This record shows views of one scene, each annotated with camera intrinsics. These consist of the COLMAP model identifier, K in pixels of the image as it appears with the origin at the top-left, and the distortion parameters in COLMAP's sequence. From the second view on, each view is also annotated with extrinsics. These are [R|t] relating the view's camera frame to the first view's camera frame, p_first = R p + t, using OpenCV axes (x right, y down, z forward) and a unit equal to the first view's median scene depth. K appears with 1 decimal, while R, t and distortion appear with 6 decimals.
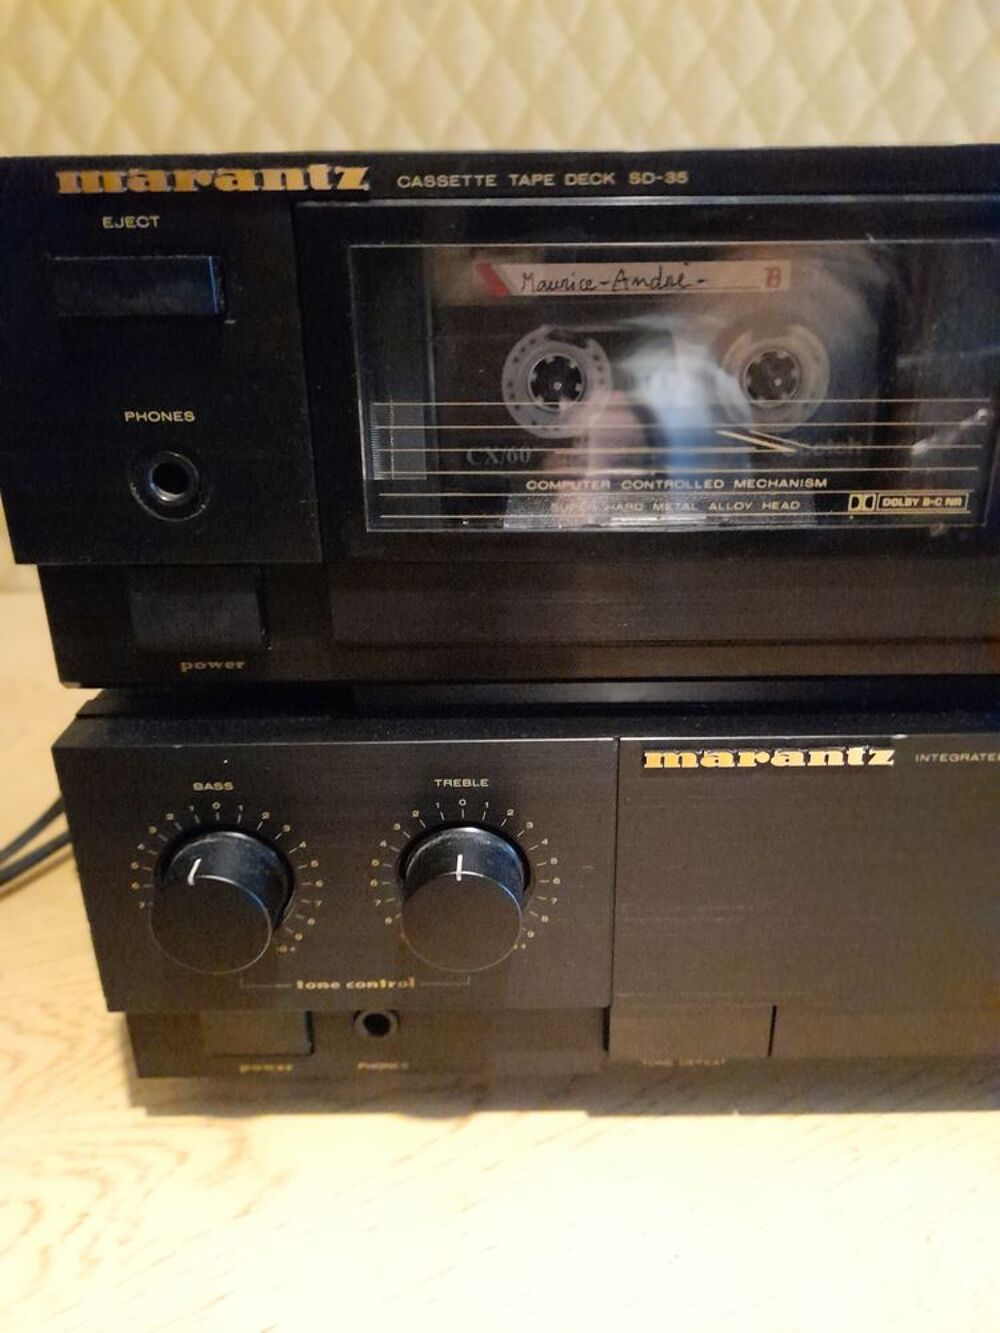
lens RADIAL K [[957.7, 0, 498.5], [0, 957.7, 640.6], [0, 0, 1]] dist [0.054849, -0.041131]
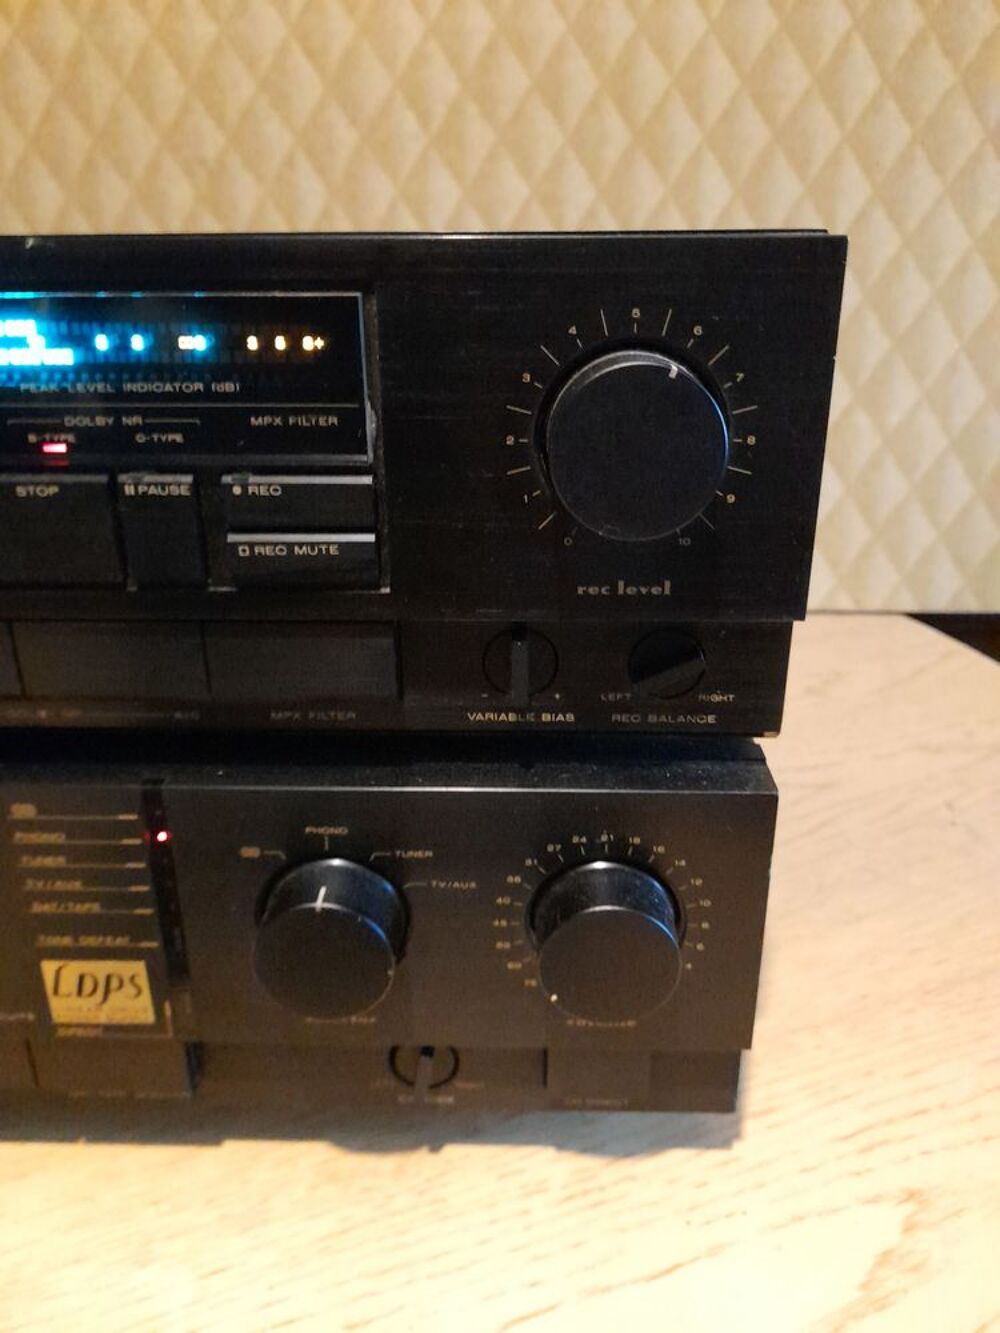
lens RADIAL K [[984.4, 0, 500.0], [0, 984.4, 666.5], [0, 0, 1]] dist [0.045764, -0.062447]
pose [[0.999217, 0.021347, -0.033318, 1.478594], [-0.021359, 0.999772, 0.000002, -0.050701], [0.033310, 0.000710, 0.999445, -0.062195]]
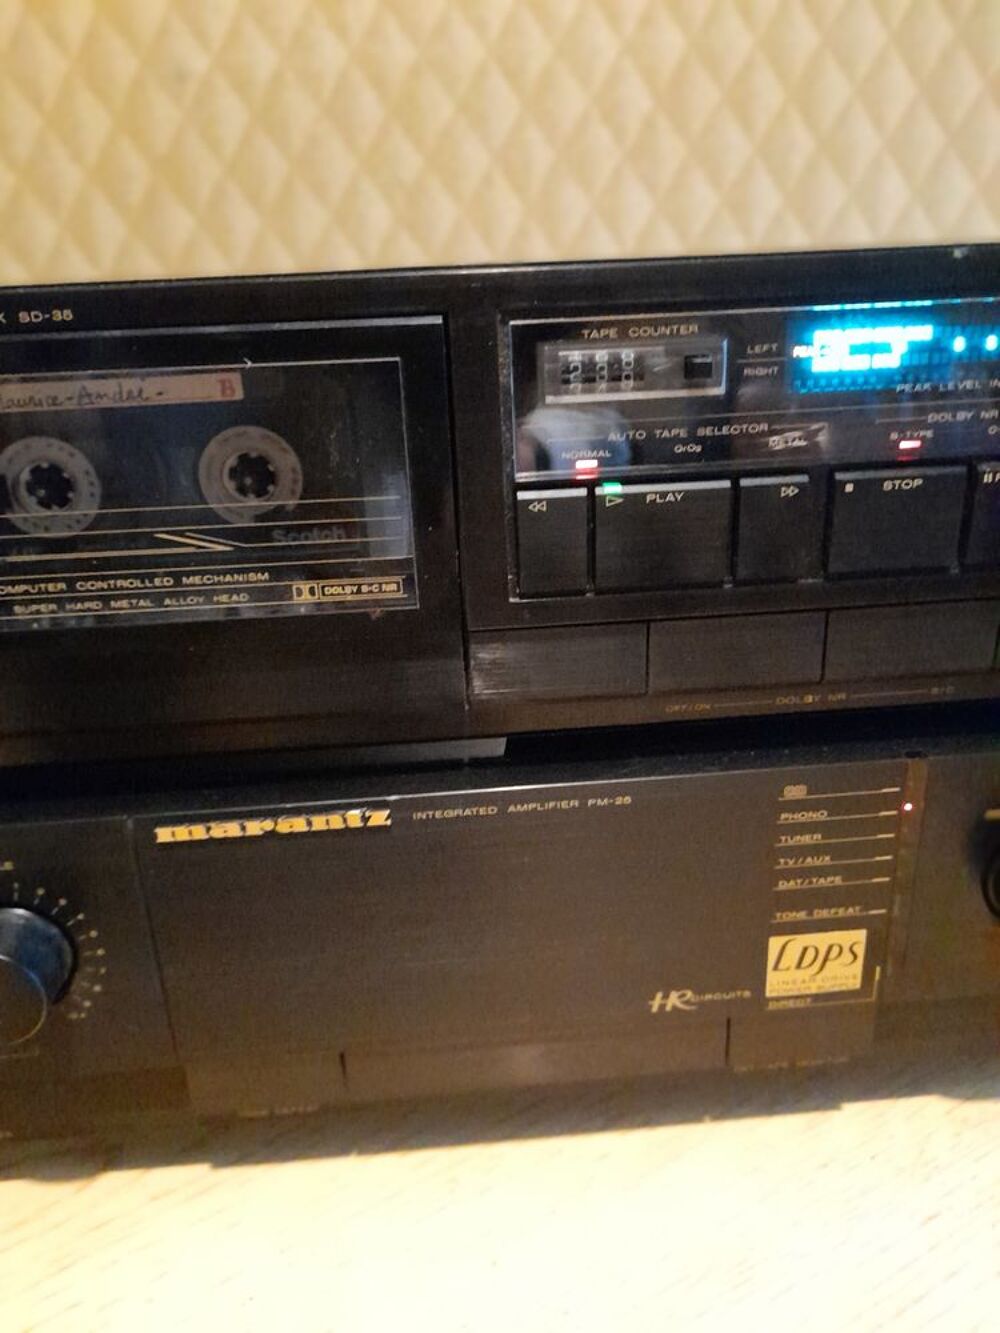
lens RADIAL K [[984.4, 0, 500.0], [0, 984.4, 666.5], [0, 0, 1]] dist [0.045764, -0.062447]
pose [[0.997625, -0.053073, 0.043914, 0.527931], [0.053531, 0.998523, -0.009320, -0.034554], [-0.043354, 0.011649, 0.998992, -0.129117]]
